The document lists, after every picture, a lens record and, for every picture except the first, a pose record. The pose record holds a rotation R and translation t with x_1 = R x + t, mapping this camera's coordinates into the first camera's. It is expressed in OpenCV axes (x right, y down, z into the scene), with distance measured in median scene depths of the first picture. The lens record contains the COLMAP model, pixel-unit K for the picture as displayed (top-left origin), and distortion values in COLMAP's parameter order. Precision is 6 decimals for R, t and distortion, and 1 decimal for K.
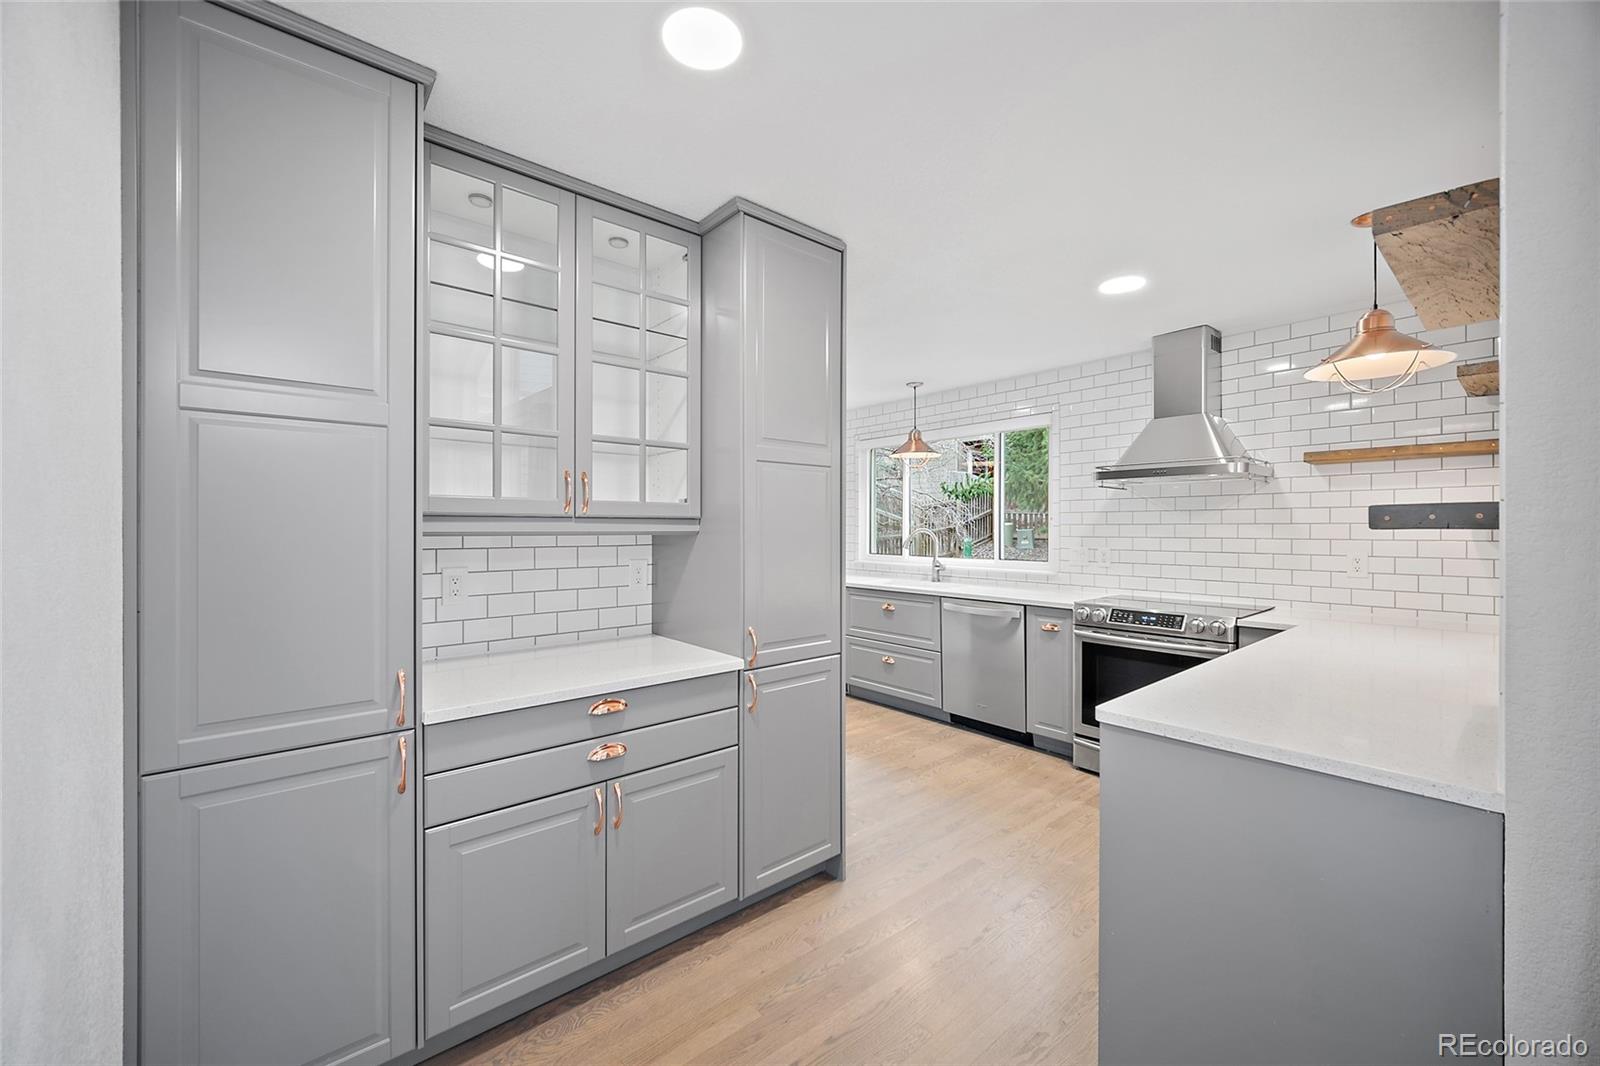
lens RADIAL K [[631.9, 0, 792.9], [0, 631.9, 534.8], [0, 0, 1]] dist [-0.002240, -0.000271]
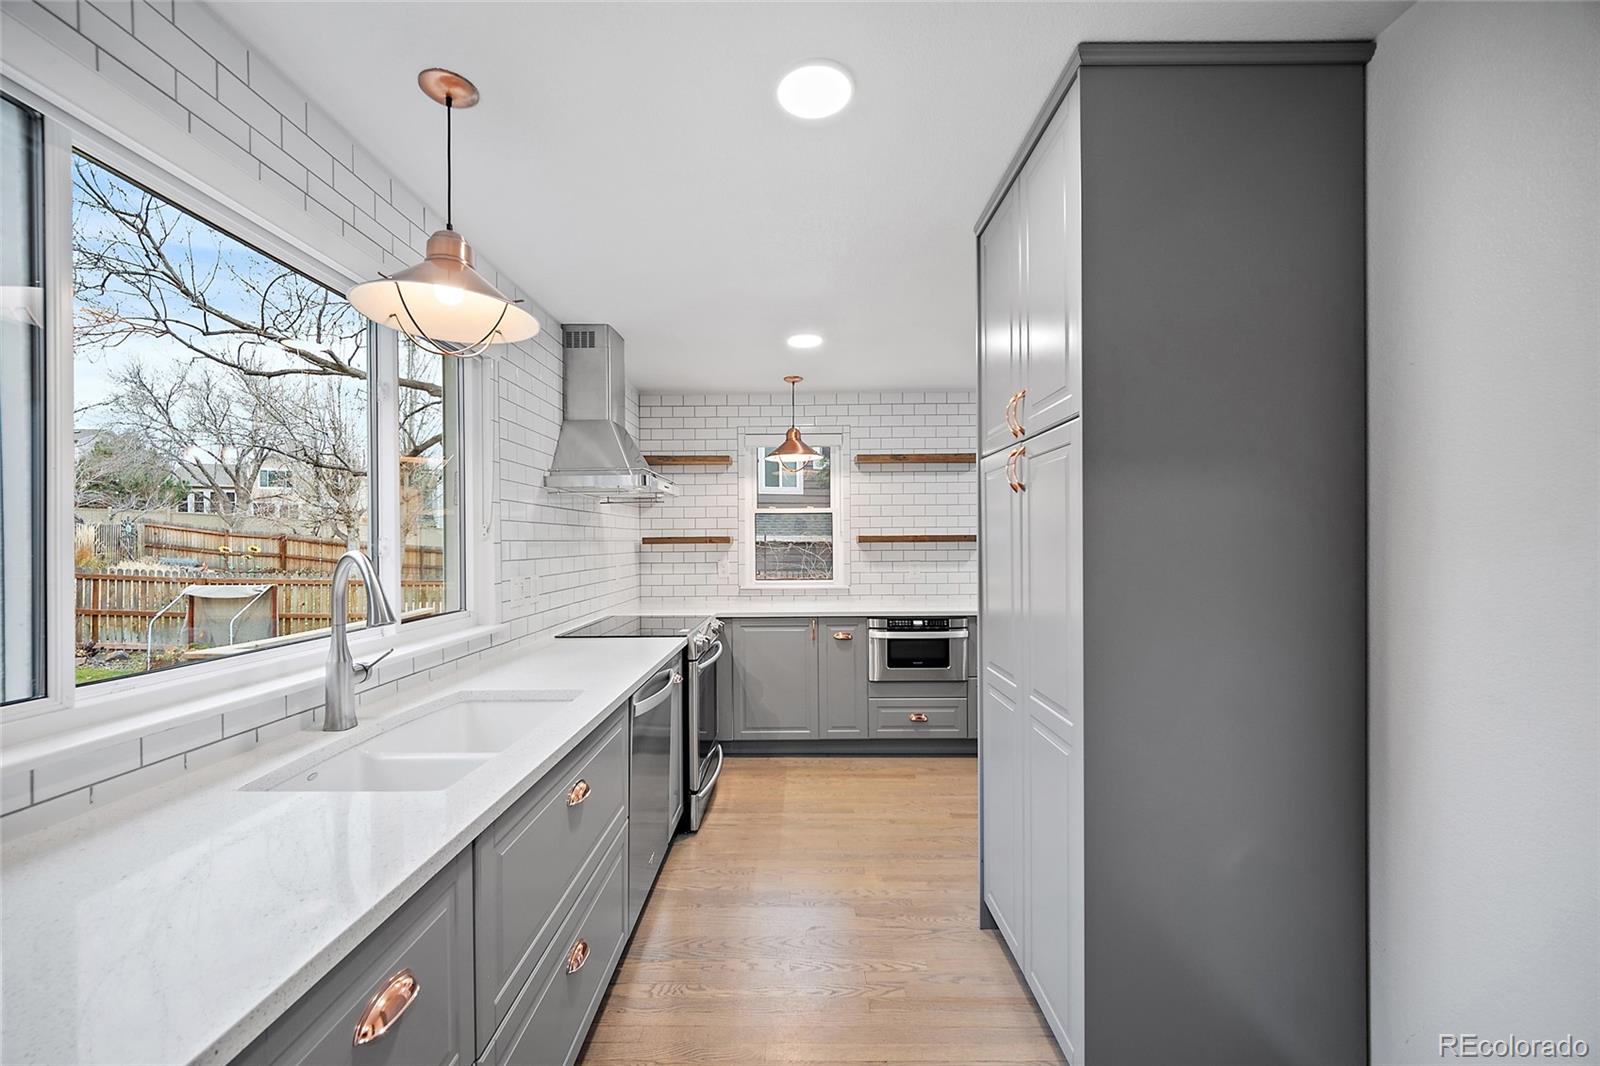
lens RADIAL K [[611.2, 0, 797.7], [0, 611.2, 538.0], [0, 0, 1]] dist [-0.000521, -0.000051]
pose [[-0.762699, -0.006040, 0.646726, -0.178031], [-0.003592, 0.999981, 0.005103, -0.029012], [-0.646744, 0.001569, -0.762706, 1.491194]]
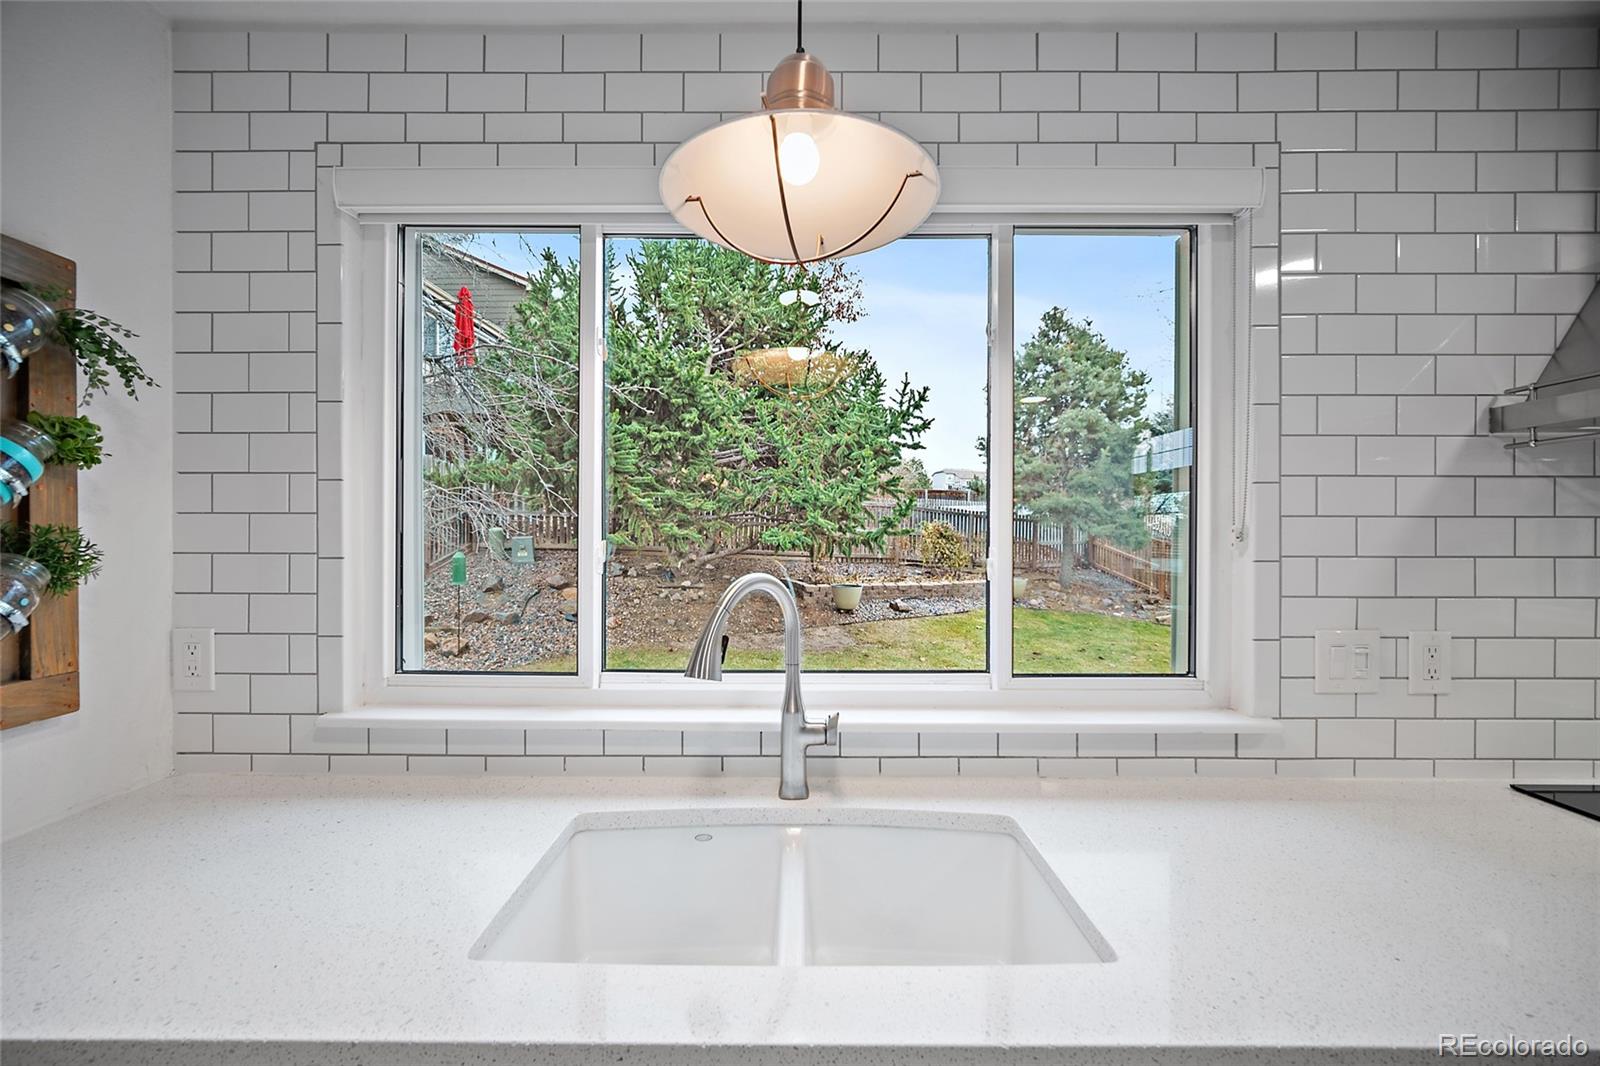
lens RADIAL K [[631.9, 0, 792.9], [0, 631.9, 534.8], [0, 0, 1]] dist [-0.002240, -0.000271]
pose [[0.647231, -0.003359, 0.762287, 0.060948], [0.005652, 0.999984, -0.000393, -0.032825], [-0.762273, 0.004563, 0.647239, 1.176308]]
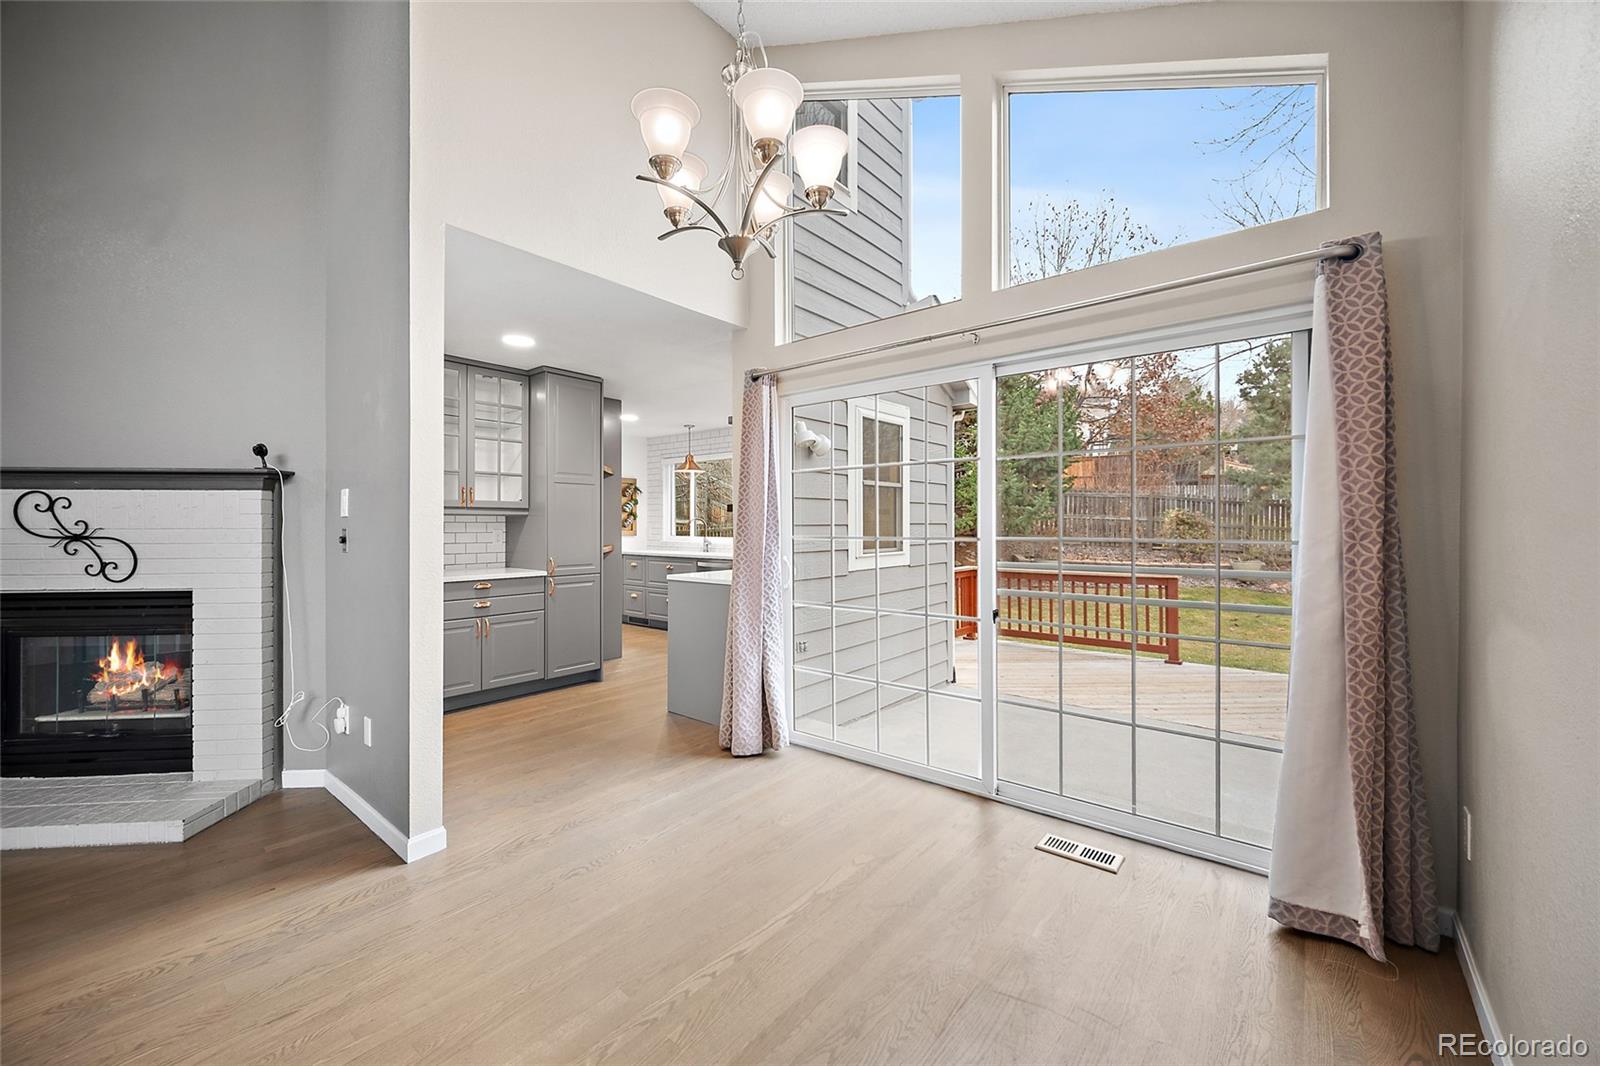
lens RADIAL K [[634.2, 0, 794.8], [0, 634.2, 528.7], [0, 0, 1]] dist [-0.000792, 0.000078]
pose [[0.983767, 0.001338, 0.179447, 0.225059], [-0.000652, 0.999992, -0.003883, 0.031694], [-0.179451, 0.003703, 0.983760, -0.805901]]
